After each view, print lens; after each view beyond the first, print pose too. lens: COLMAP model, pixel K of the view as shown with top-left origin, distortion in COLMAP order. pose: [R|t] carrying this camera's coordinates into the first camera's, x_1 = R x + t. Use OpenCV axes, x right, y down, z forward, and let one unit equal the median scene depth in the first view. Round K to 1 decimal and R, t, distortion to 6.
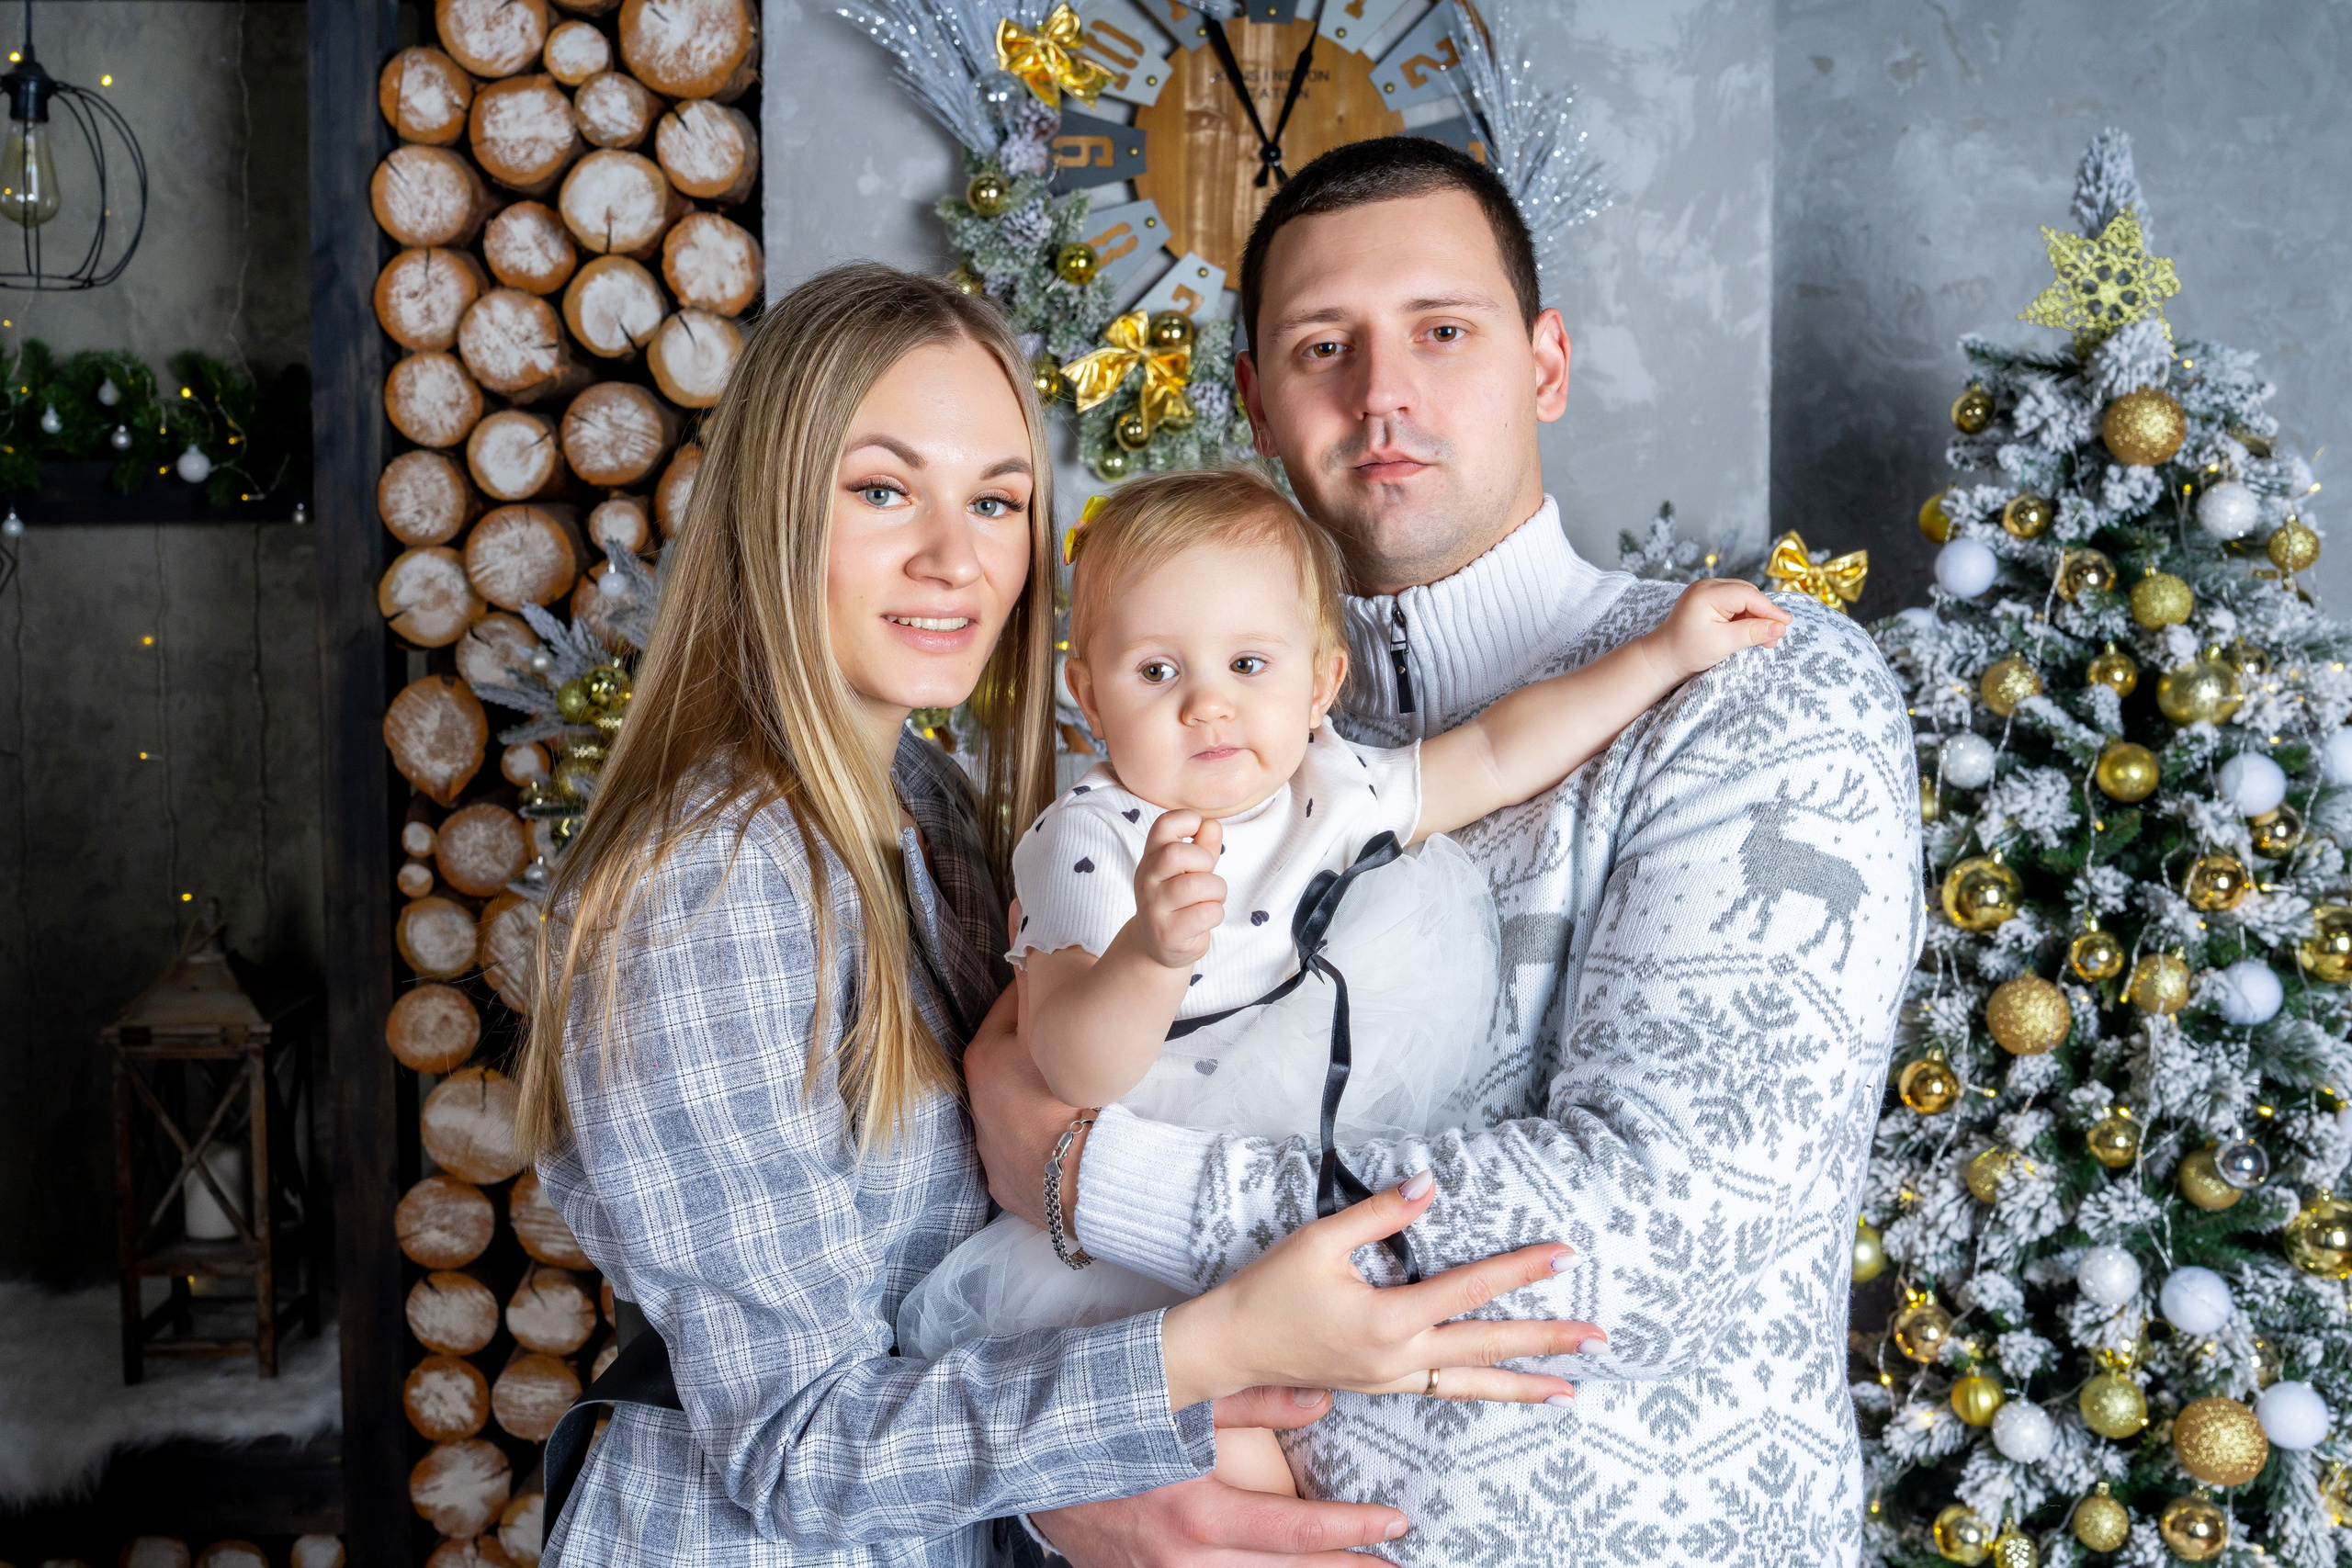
lens RADIAL K [[2086.4, 0, 1176.0], [0, 2086.4, 784.0], [0, 0, 1]] dist [-0.011783, -0.002335]
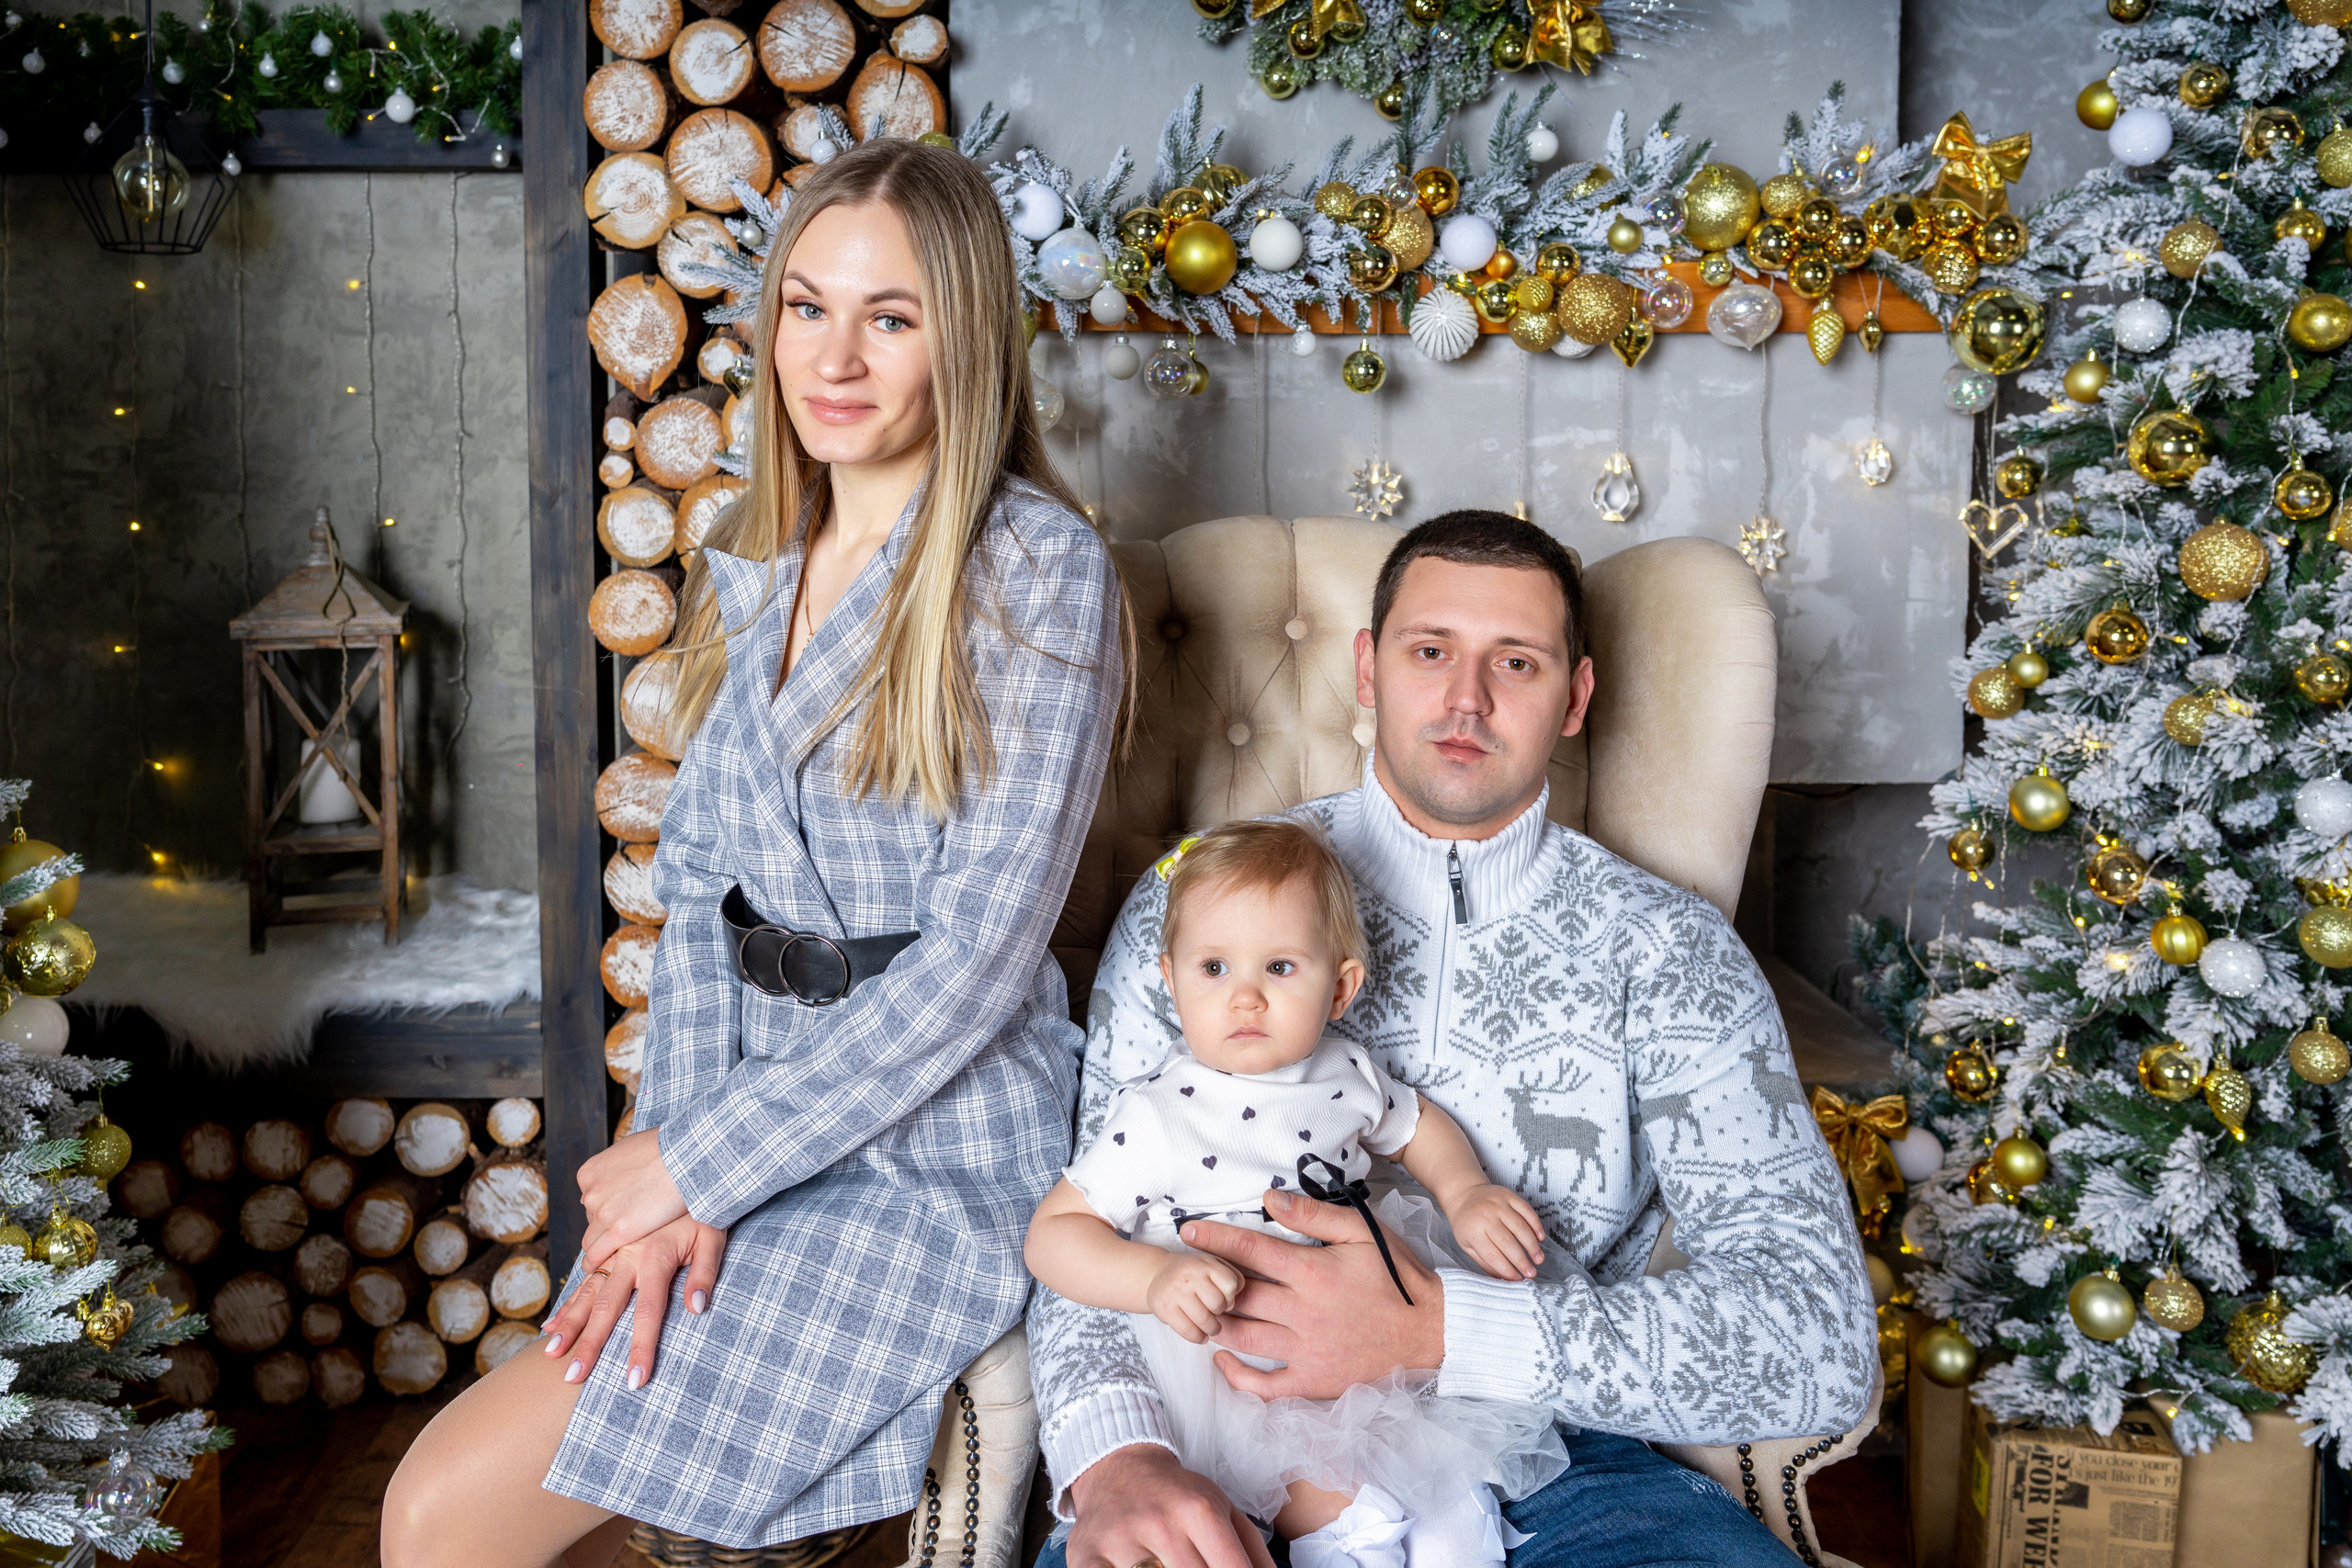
lens RADIAL K [[1808.2, 0, 1175.0], [0, 1808.2, 534.6], [0, 0, 1]] dist [0.003129, -0.002786]
pose [[0.999871, 0.002379, -0.015897, -0.070179], [-0.002527, 0.999953, -0.009317, 0.088968], [0.015875, 0.009356, 0.999830, 0.093732]]
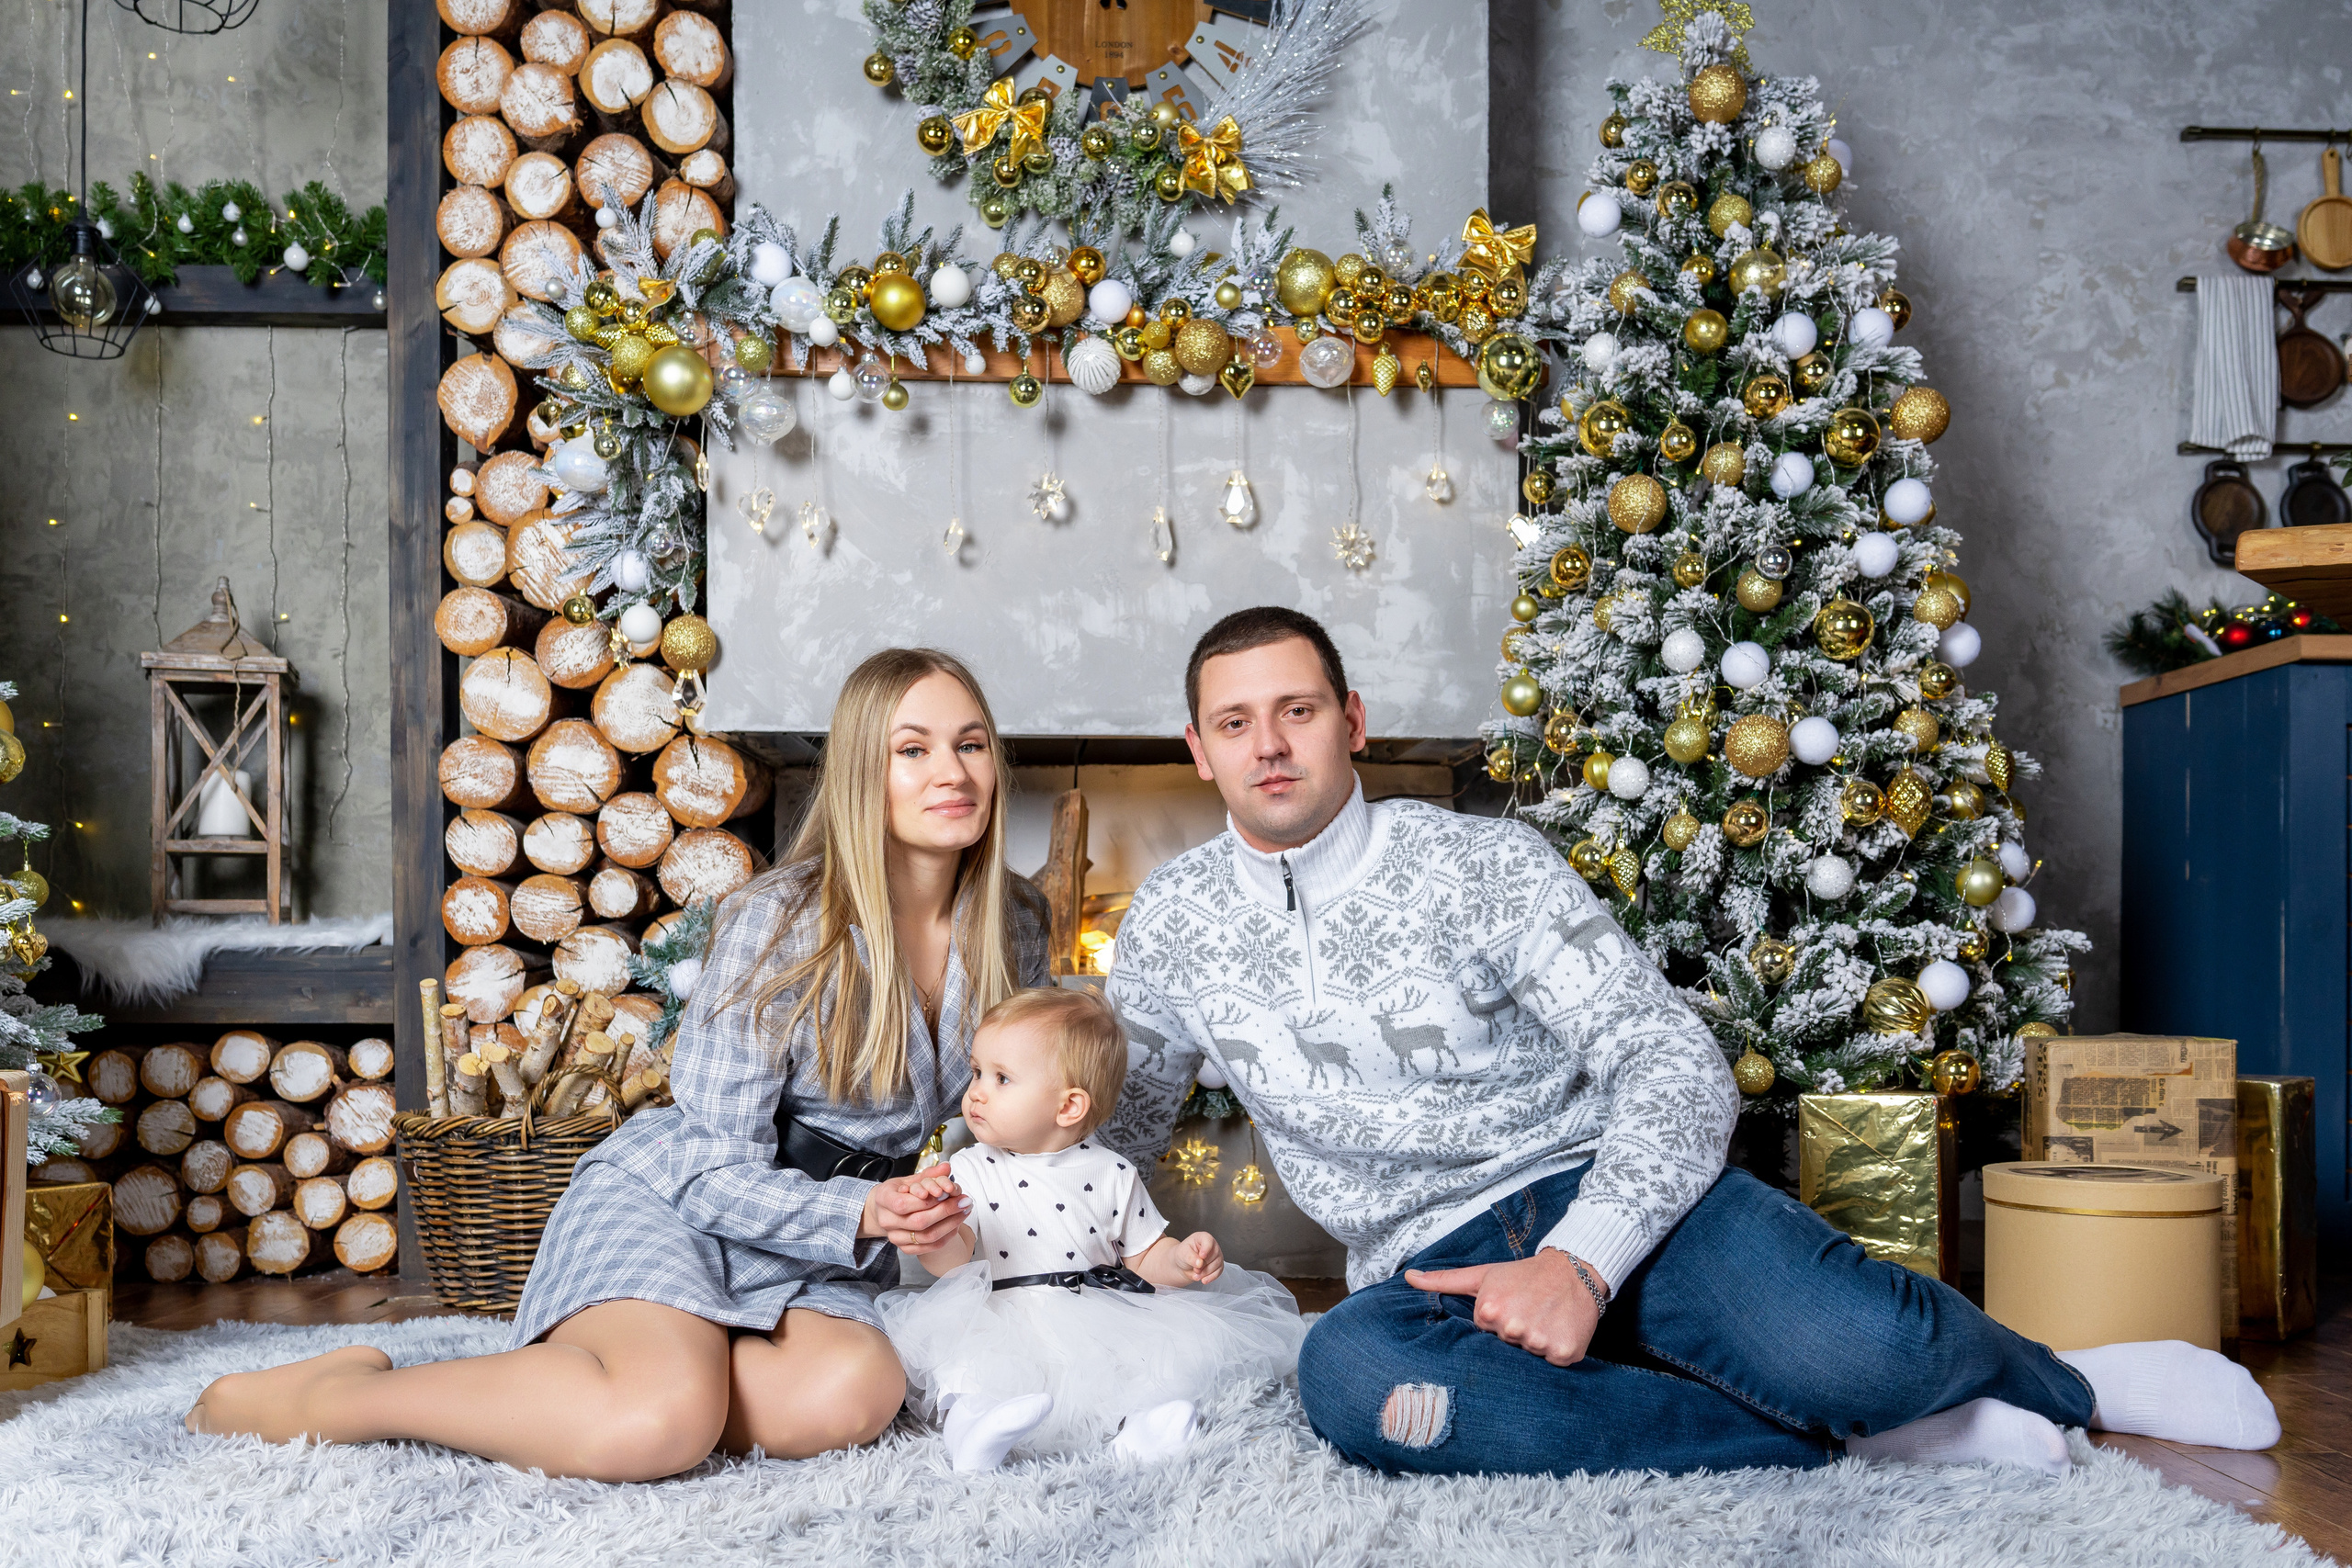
lens RADIAL K [[1811.8, 0, 1201.5], [0, 1811.8, 817.6], [0, 0, 1]] dist [0.006253, -0.002777]
pose [[0.999721, -0.005015, 0.023061, 0.077923], [0.006504, 0.997864, -0.064994, 0.326986], [-0.022686, 0.065126, 0.997619, -0.144432]]
